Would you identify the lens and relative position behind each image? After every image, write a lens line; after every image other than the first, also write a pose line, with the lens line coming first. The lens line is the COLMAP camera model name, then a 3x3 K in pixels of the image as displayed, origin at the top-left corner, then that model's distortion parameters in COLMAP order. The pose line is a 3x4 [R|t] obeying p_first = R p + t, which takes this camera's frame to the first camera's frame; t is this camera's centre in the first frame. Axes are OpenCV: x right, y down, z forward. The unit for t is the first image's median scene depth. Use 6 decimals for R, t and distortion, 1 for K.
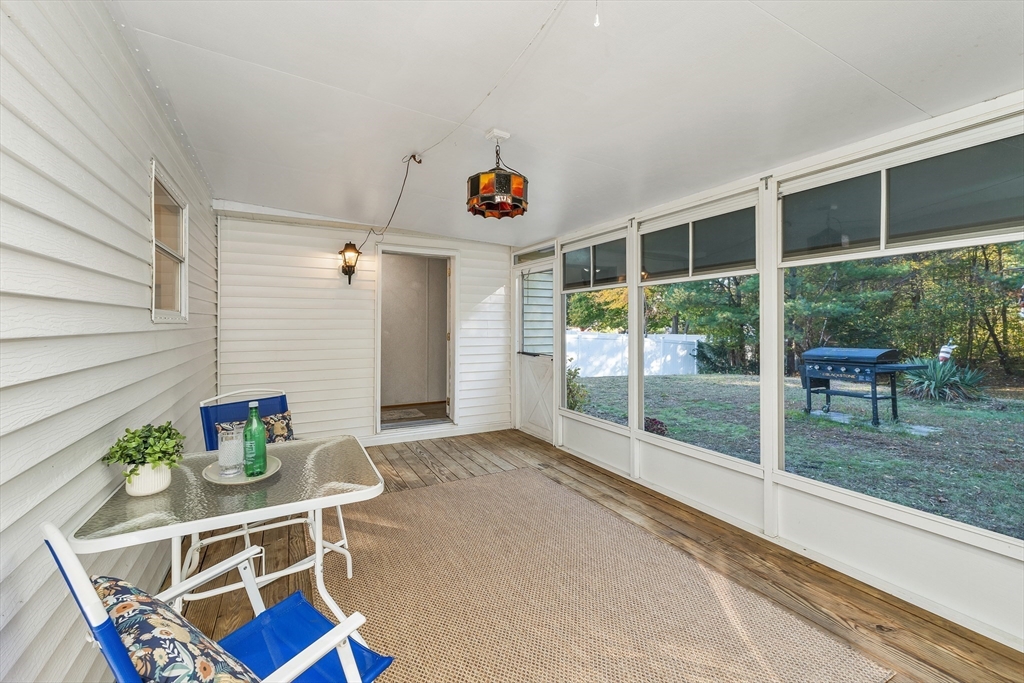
lens RADIAL K [[414.6, 0, 512.4], [0, 414.6, 321.8], [0, 0, 1]] dist [-0.000283, 0.000003]
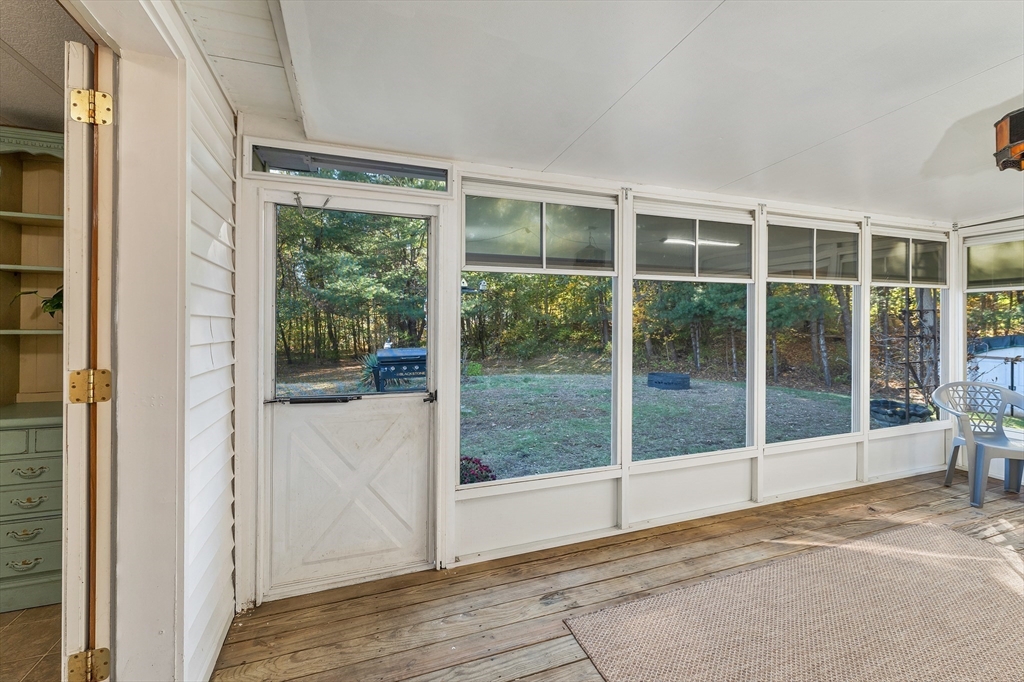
lens RADIAL K [[436.7, 0, 511.6], [0, 436.7, 324.9], [0, 0, 1]] dist [0.003395, 0.000639]
pose [[0.150050, -0.000172, 0.988678, -0.588494], [-0.006199, 0.999980, 0.001115, 0.001445], [-0.988659, -0.006296, 0.150046, 1.196610]]
